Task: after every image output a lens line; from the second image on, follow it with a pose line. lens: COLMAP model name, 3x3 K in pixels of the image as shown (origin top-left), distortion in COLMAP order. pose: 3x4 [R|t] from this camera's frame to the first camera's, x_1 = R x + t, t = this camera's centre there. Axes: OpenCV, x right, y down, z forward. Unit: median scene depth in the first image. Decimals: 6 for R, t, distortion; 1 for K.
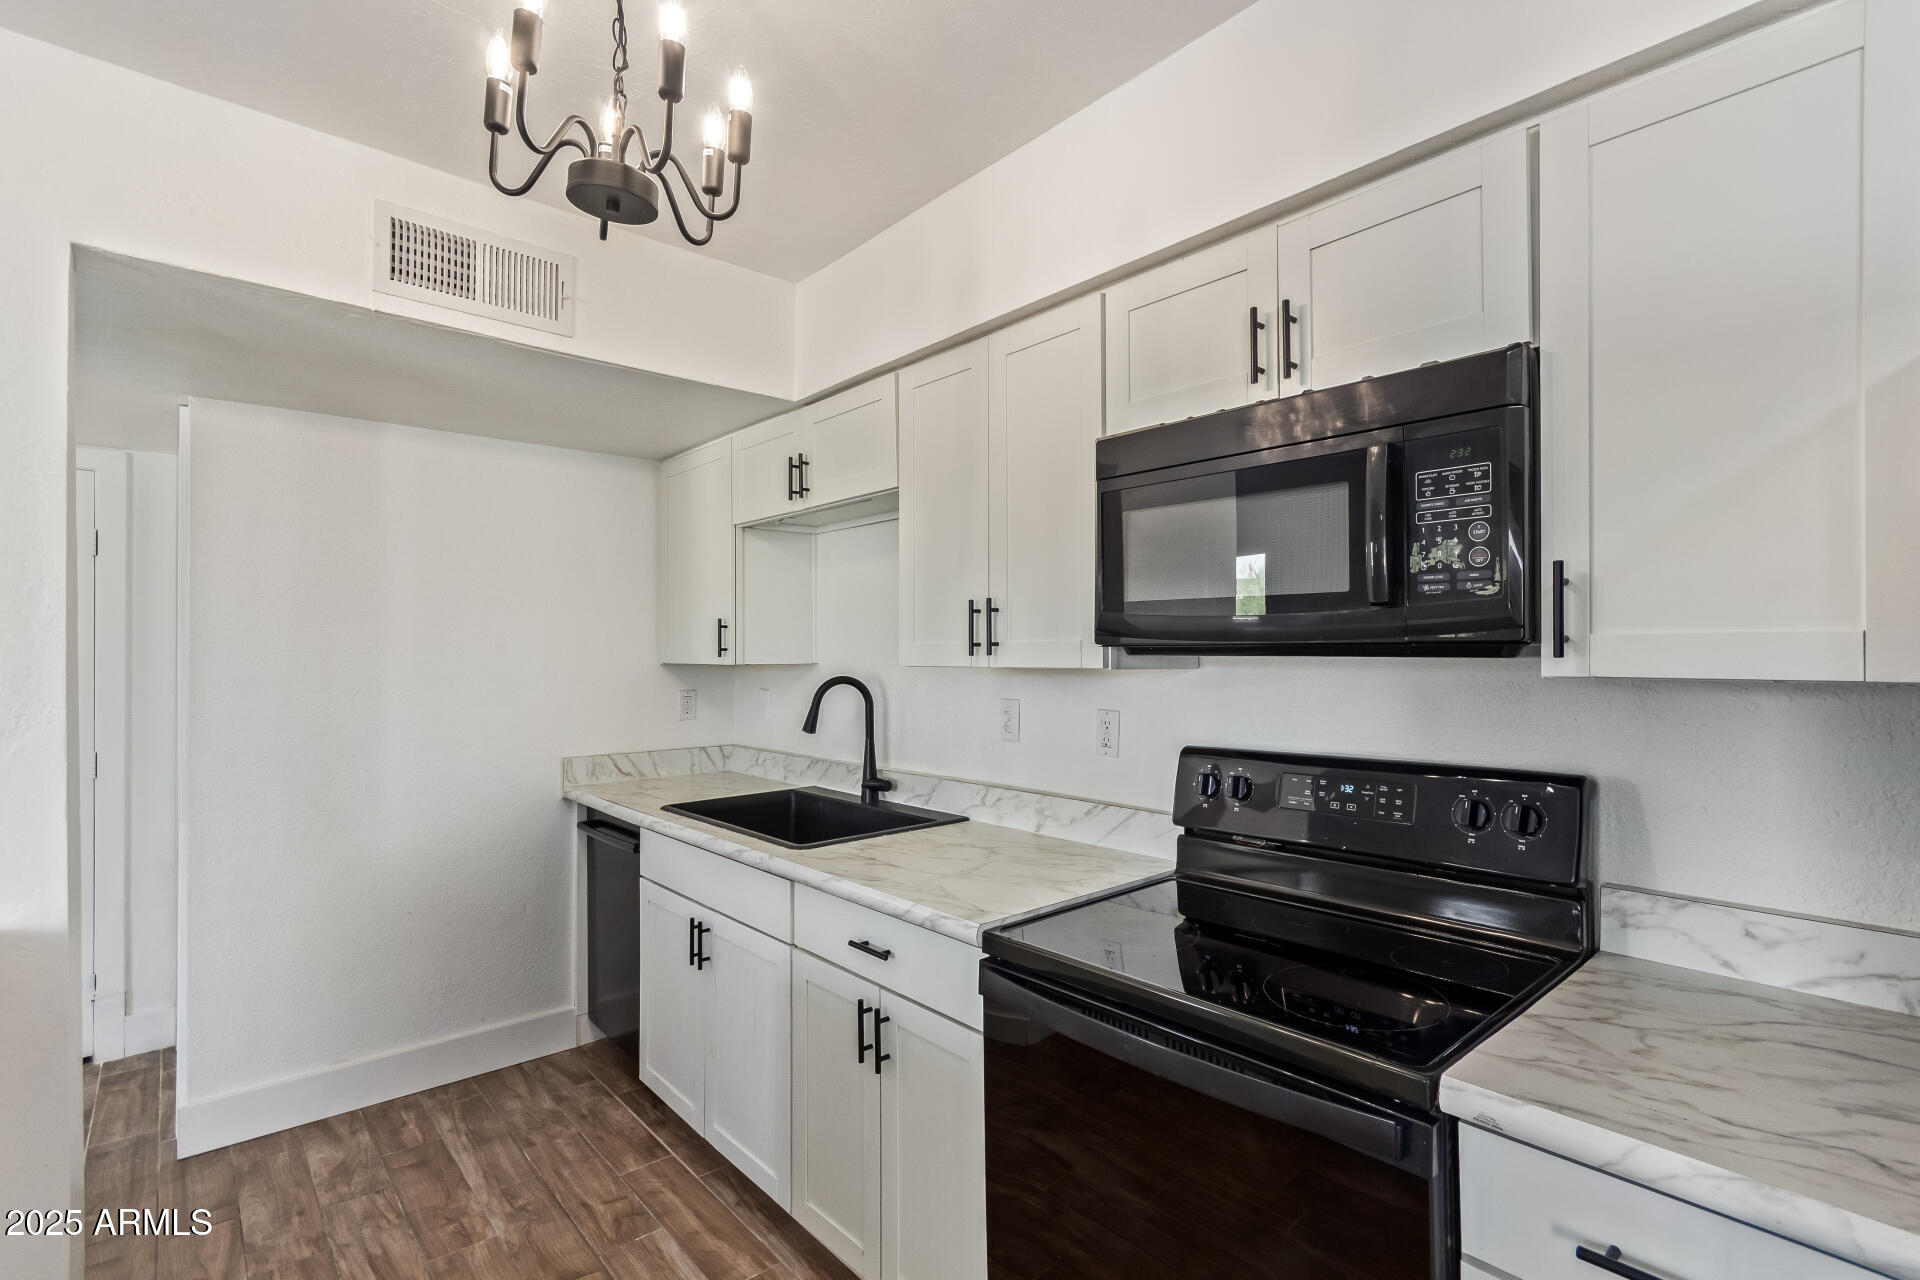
lens RADIAL K [[905.6, 0, 990.1], [0, 905.6, 651.4], [0, 0, 1]] dist [0.004881, -0.000192]
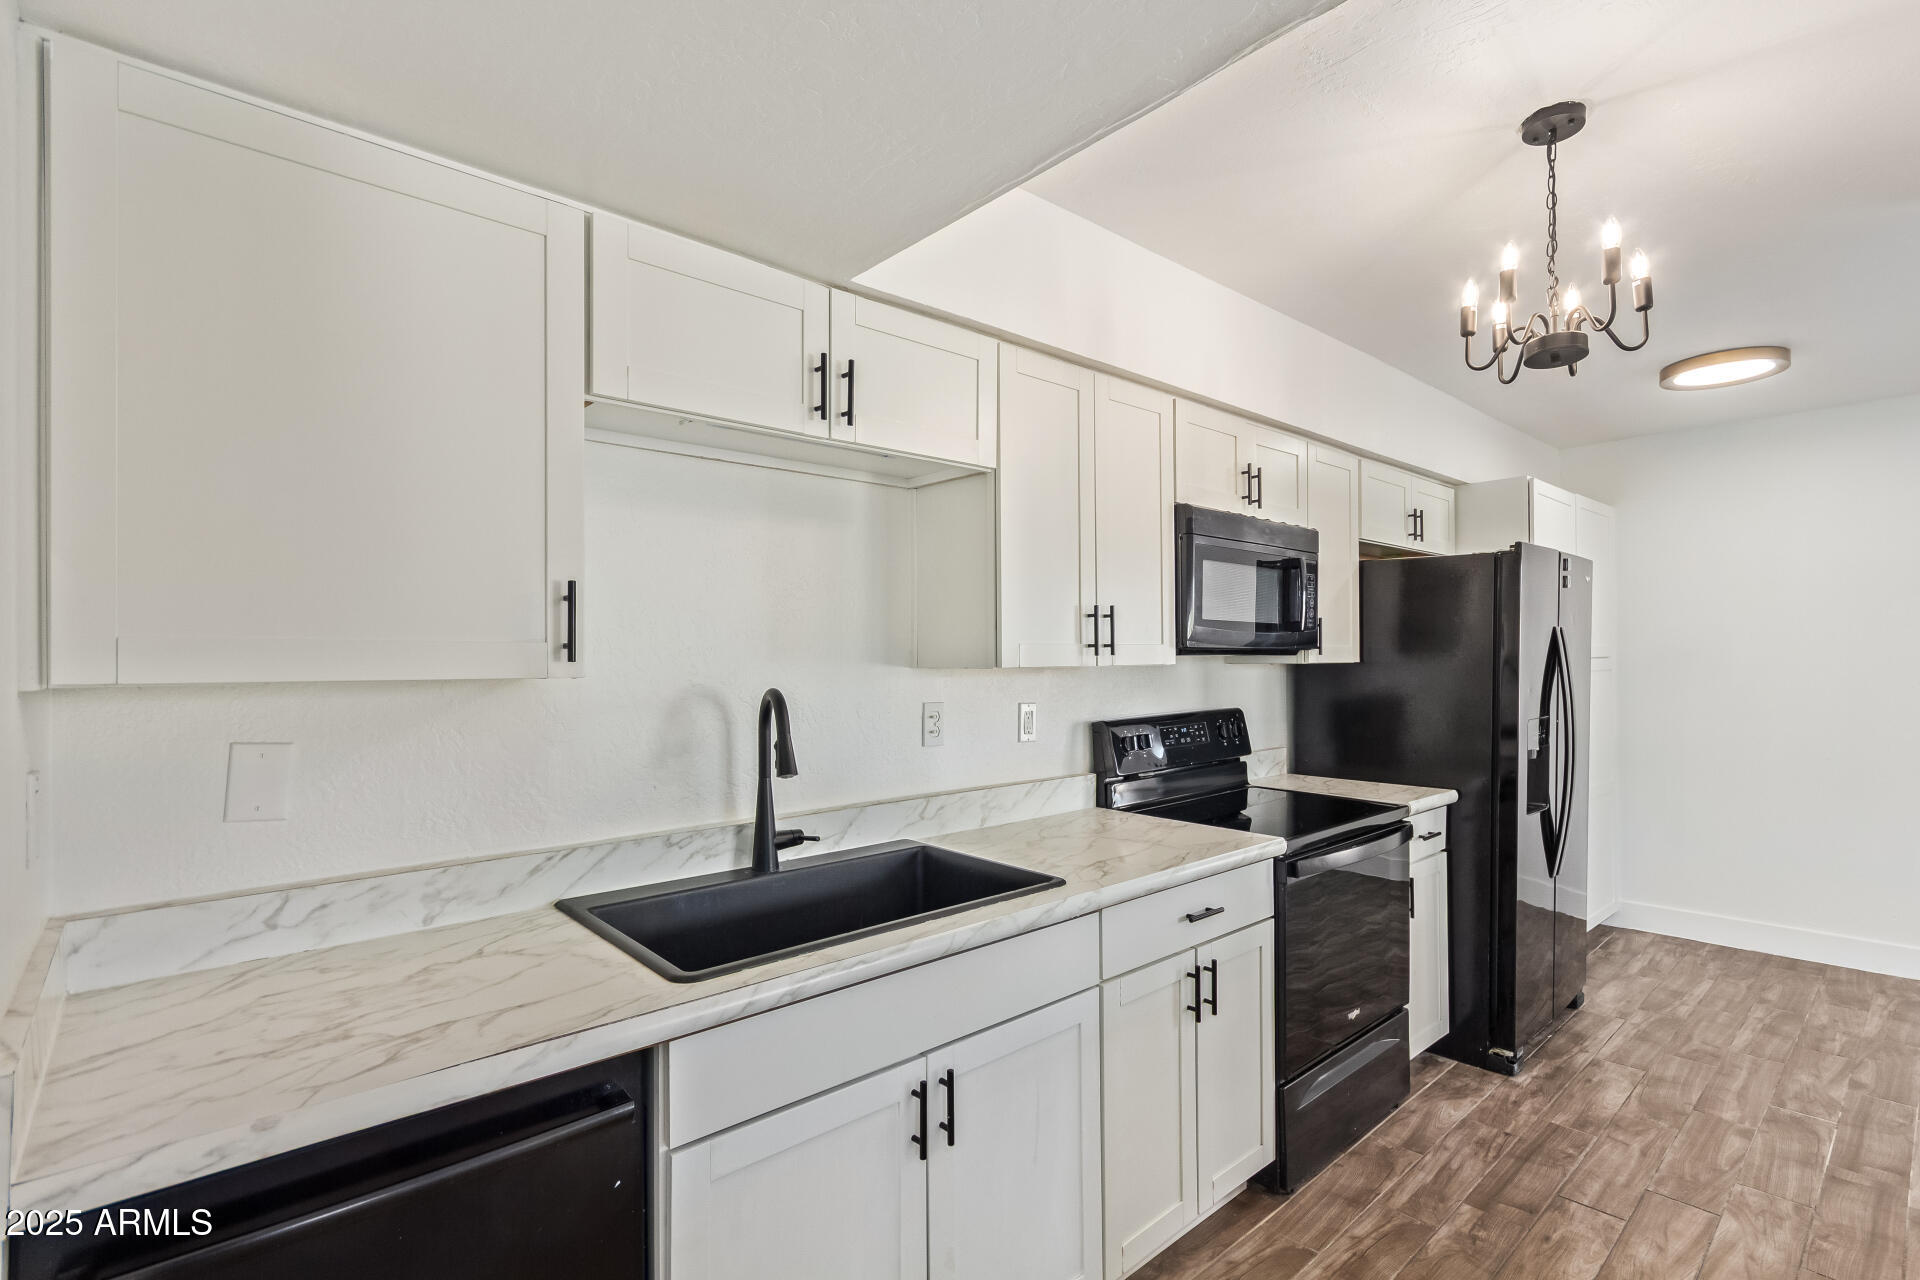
lens RADIAL K [[905.6, 0, 968.2], [0, 905.6, 662.0], [0, 0, 1]] dist [0.004881, -0.000192]
pose [[-0.002181, -0.008100, 0.999965, -1.056421], [-0.000988, 0.999967, 0.008098, 0.002124], [-0.999997, -0.000970, -0.002189, 1.083670]]
